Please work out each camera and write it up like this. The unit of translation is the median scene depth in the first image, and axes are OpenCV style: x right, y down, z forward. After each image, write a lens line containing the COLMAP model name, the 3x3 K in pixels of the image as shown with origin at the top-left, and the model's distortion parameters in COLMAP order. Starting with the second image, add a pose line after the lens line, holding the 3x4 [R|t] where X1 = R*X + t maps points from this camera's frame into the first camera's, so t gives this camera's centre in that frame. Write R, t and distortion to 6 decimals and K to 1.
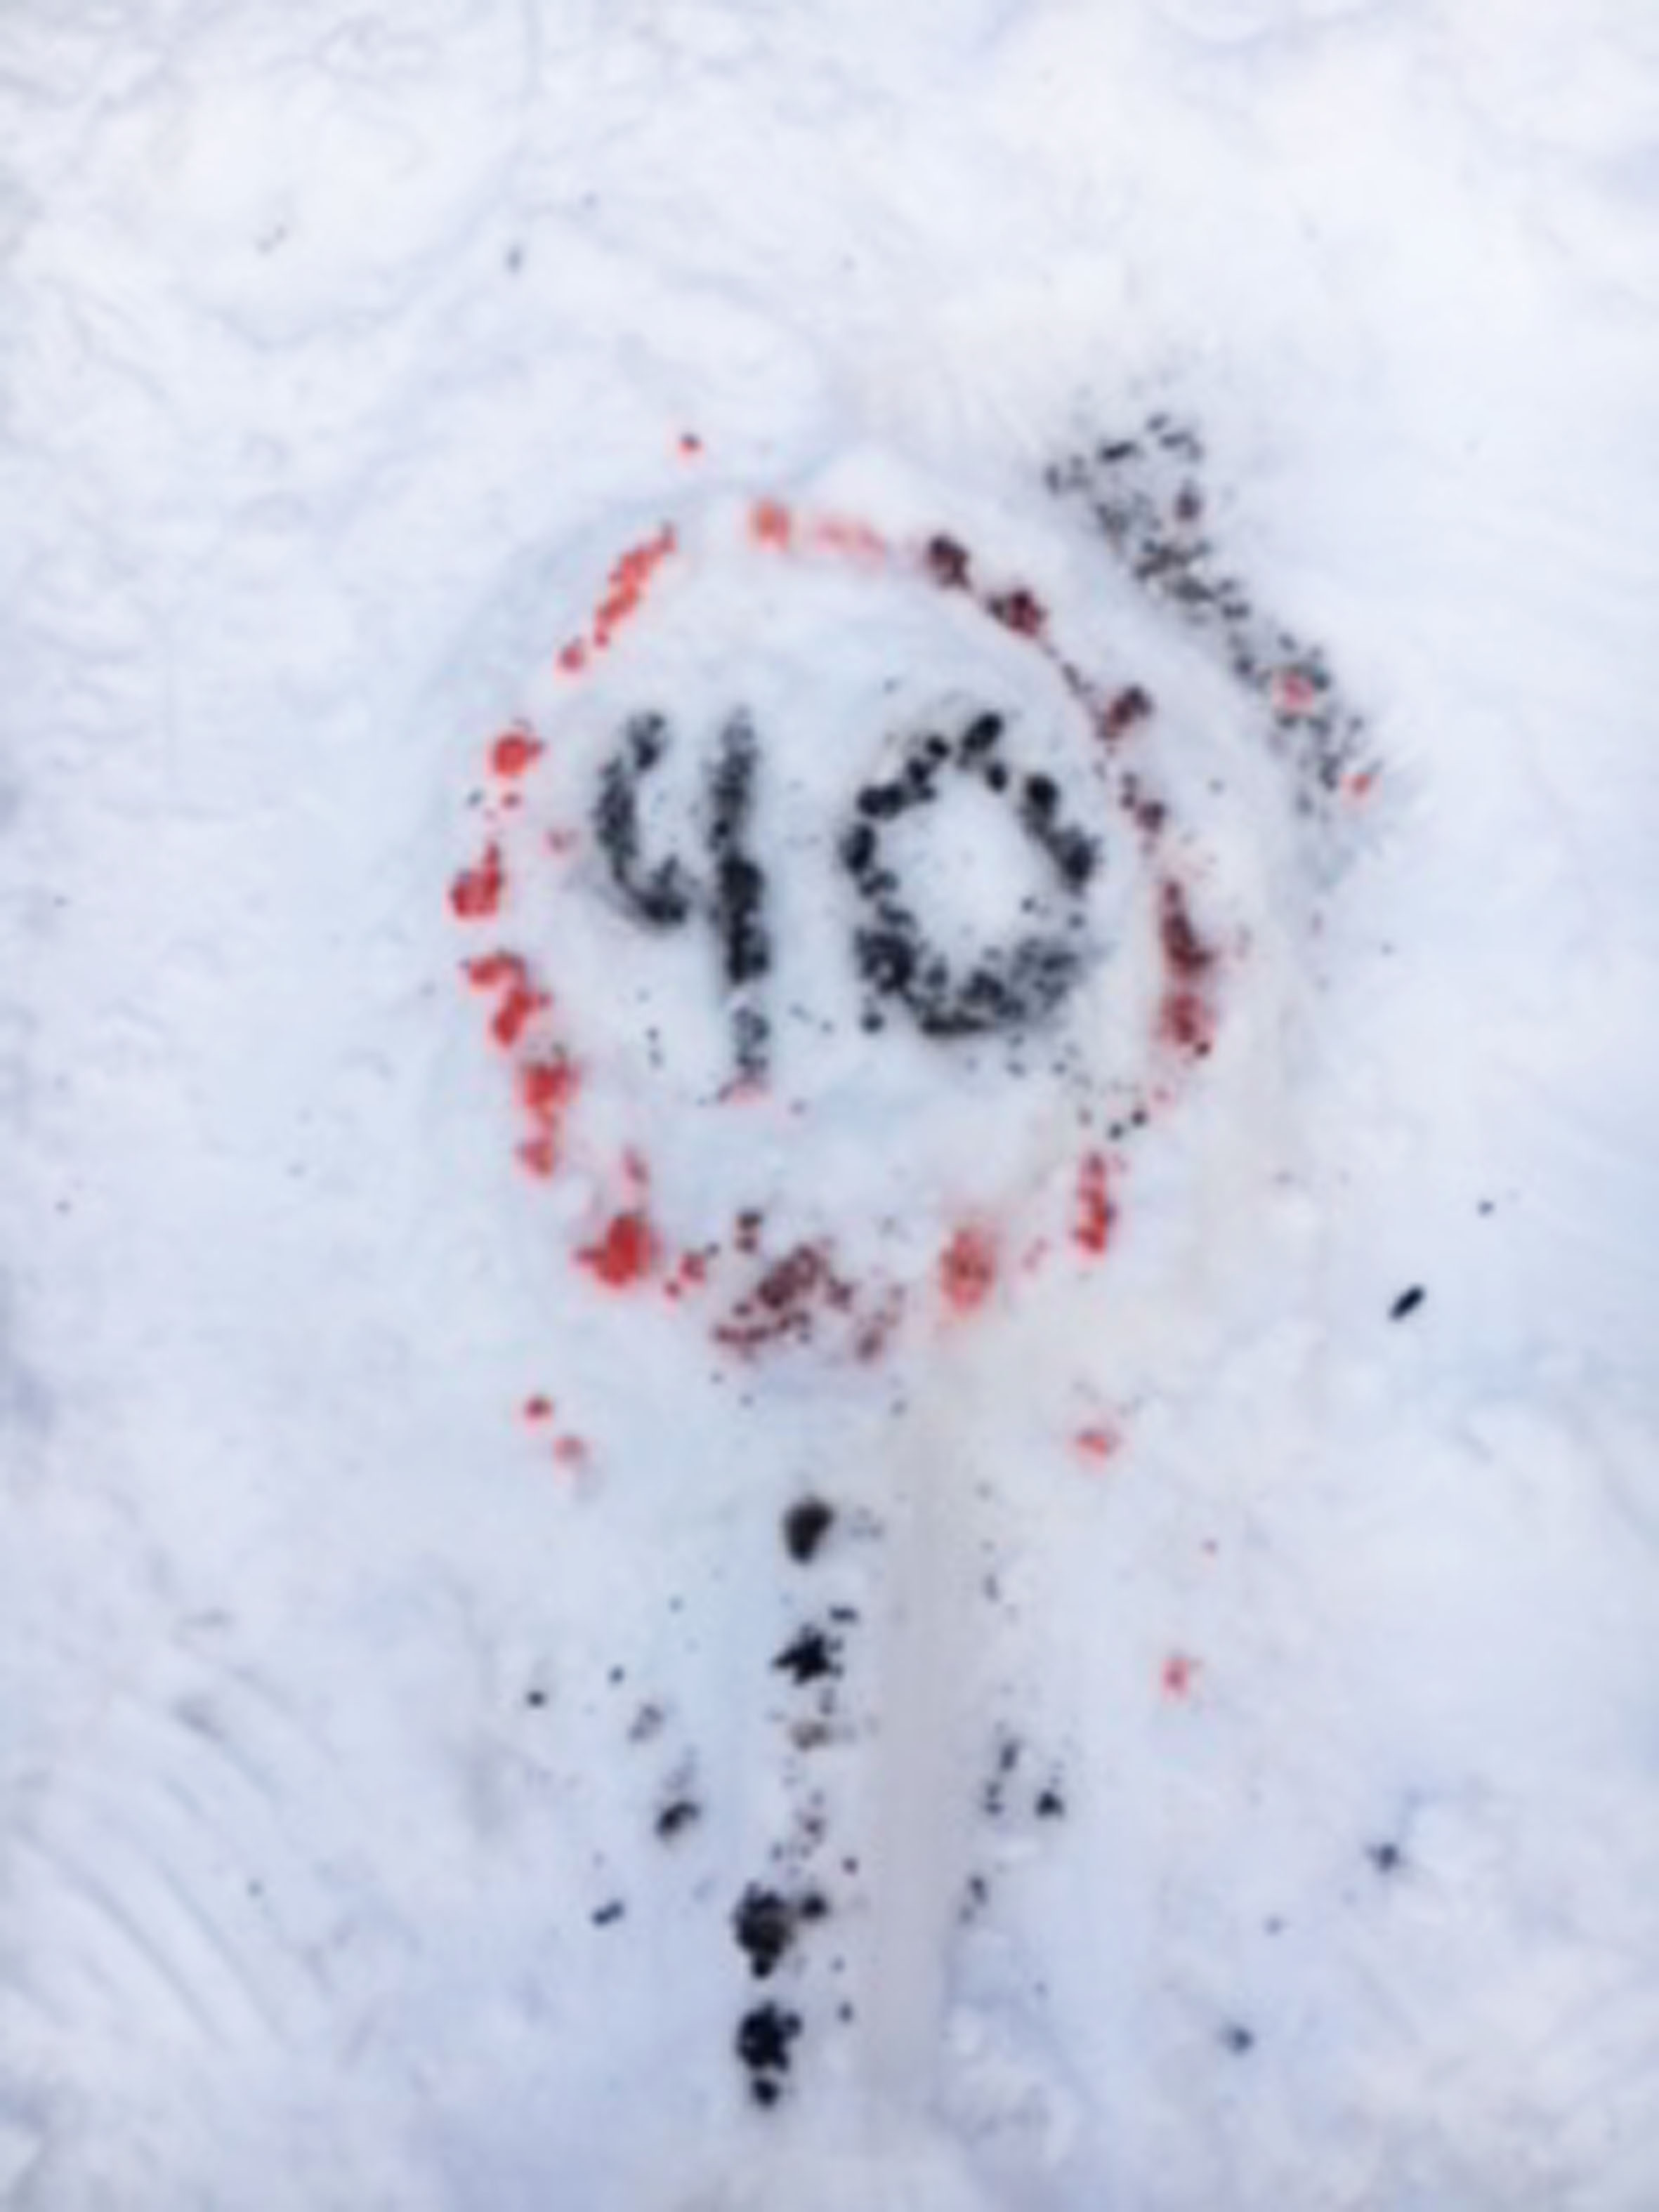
lens RADIAL K [[1925.4, 0, 843.8], [0, 1925.4, 1114.4], [0, 0, 1]] dist [0.062980, -0.002096]
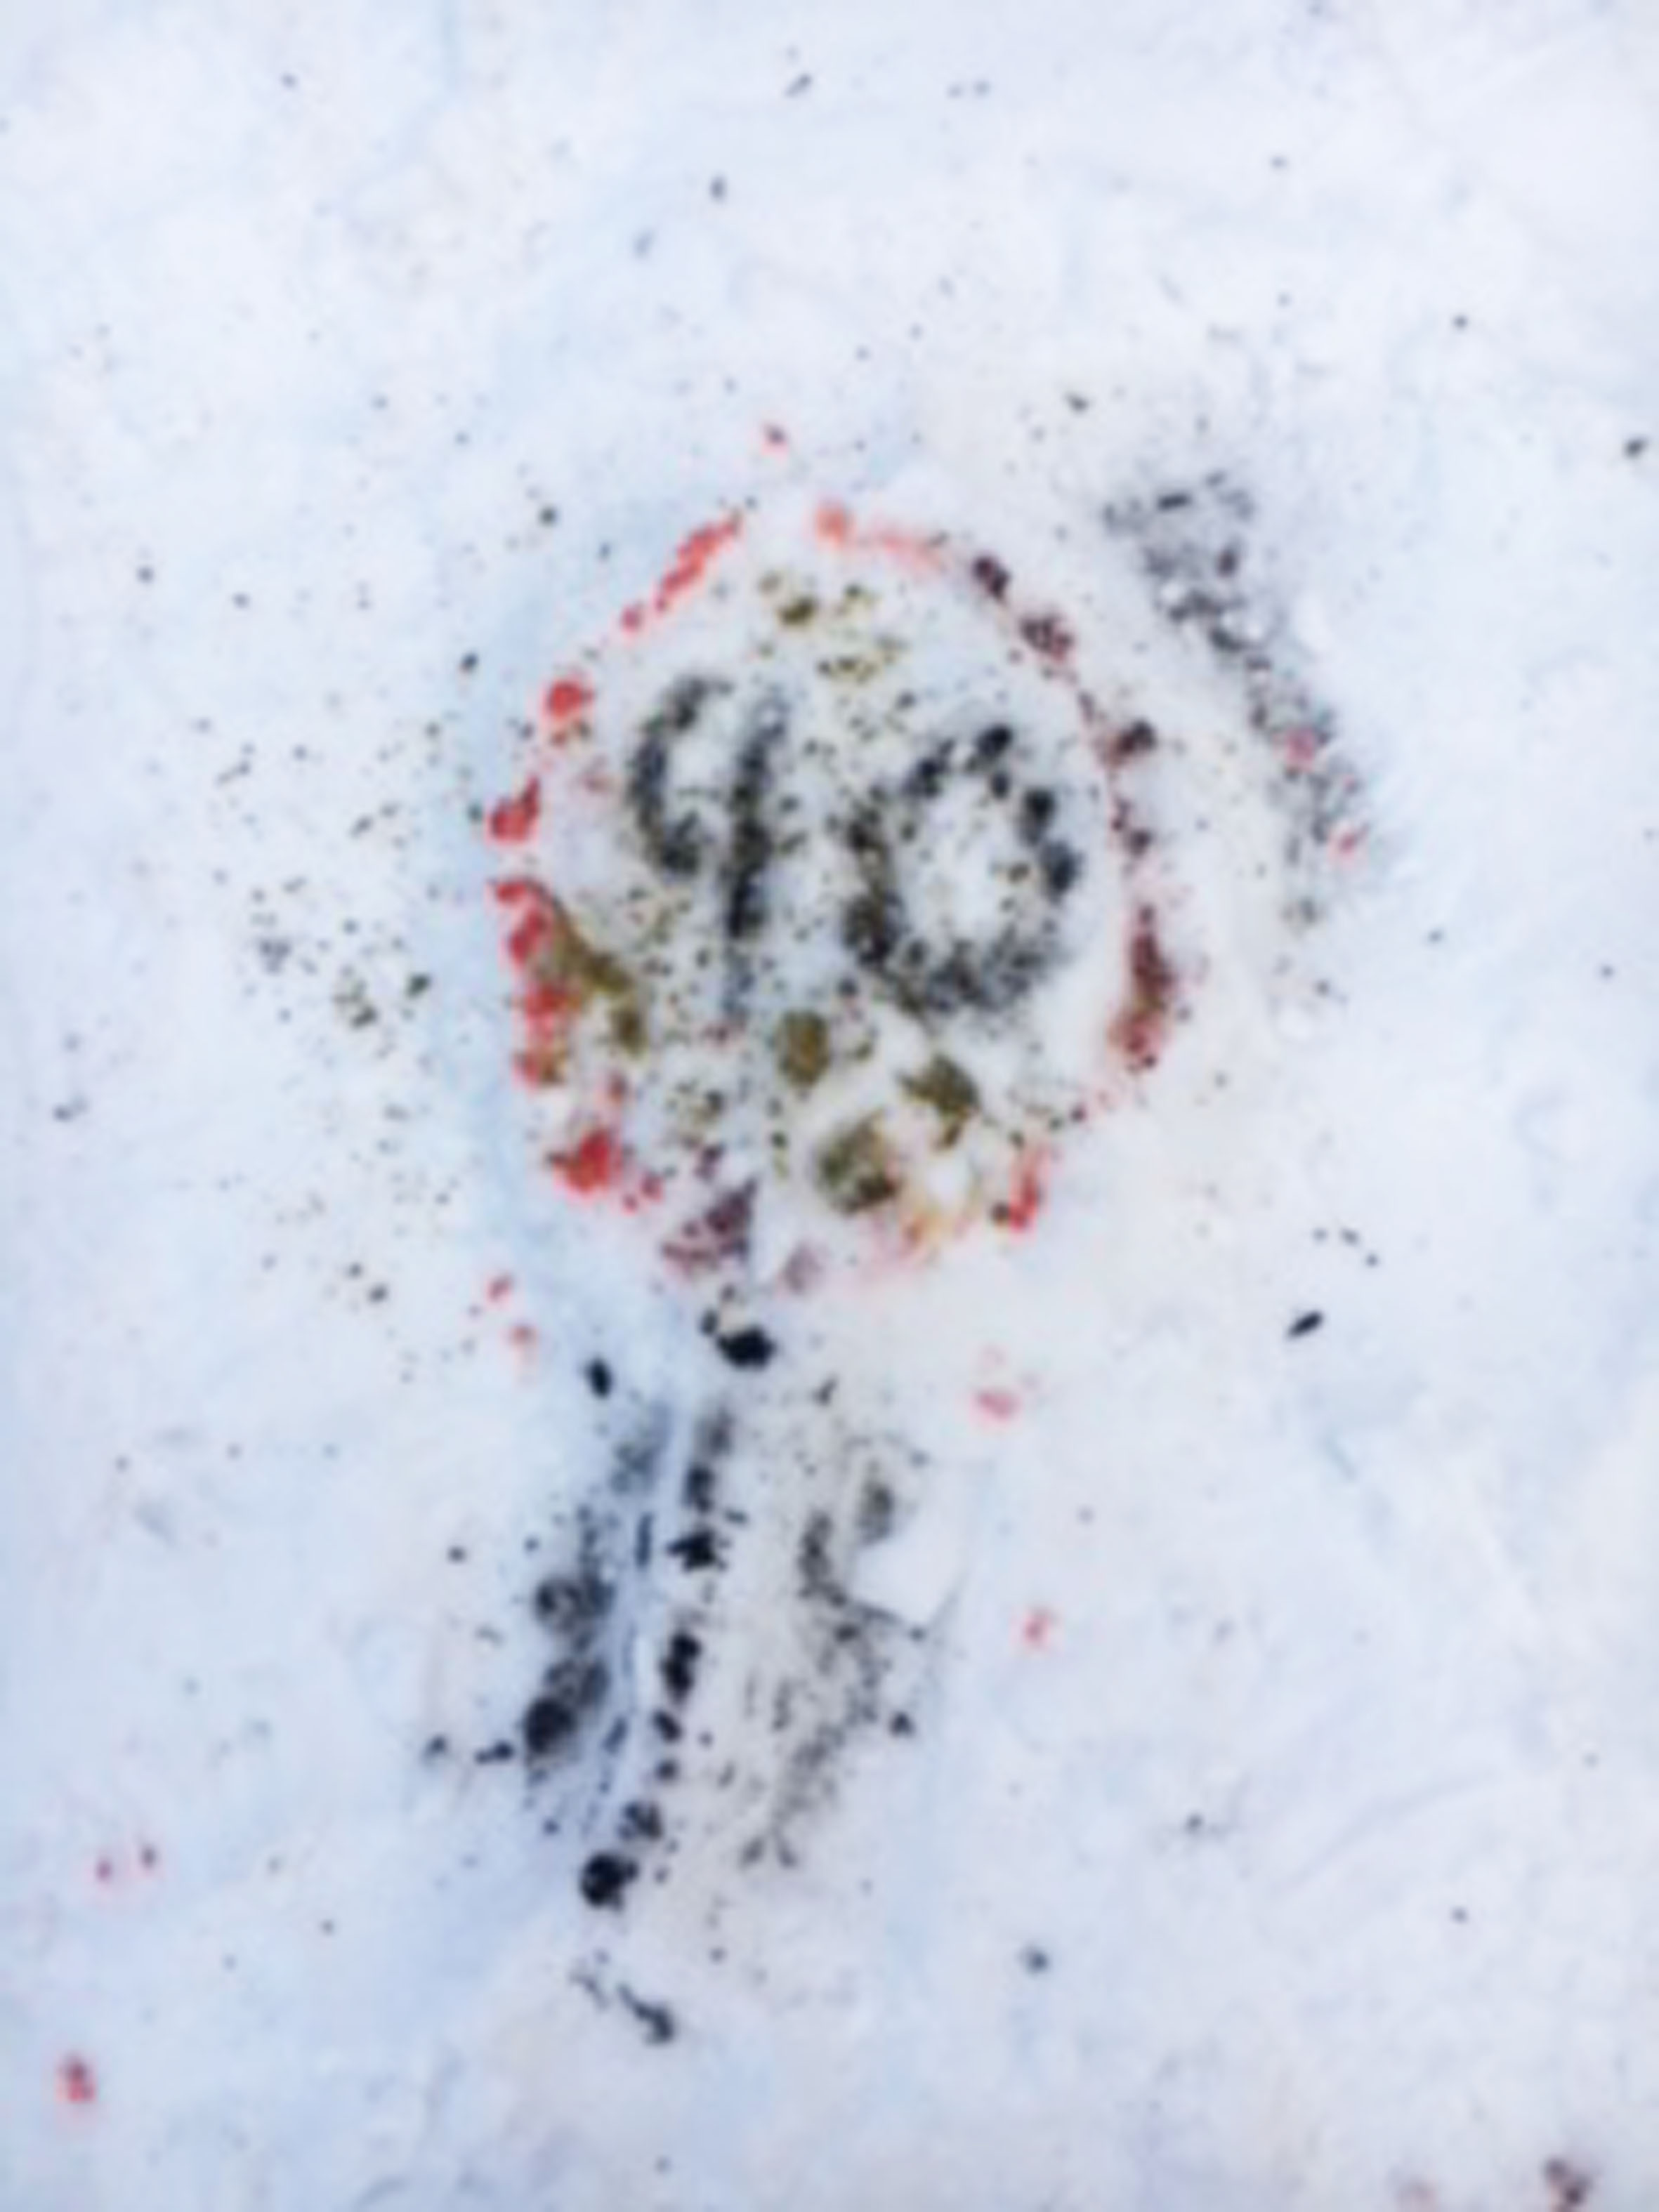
lens RADIAL K [[1925.4, 0, 843.8], [0, 1925.4, 1114.4], [0, 0, 1]] dist [0.062980, -0.002096]
pose [[0.987490, 0.154309, -0.032426, 0.055631], [-0.154020, 0.988004, 0.011248, 0.009485], [0.033772, -0.006113, 0.999411, -0.087476]]
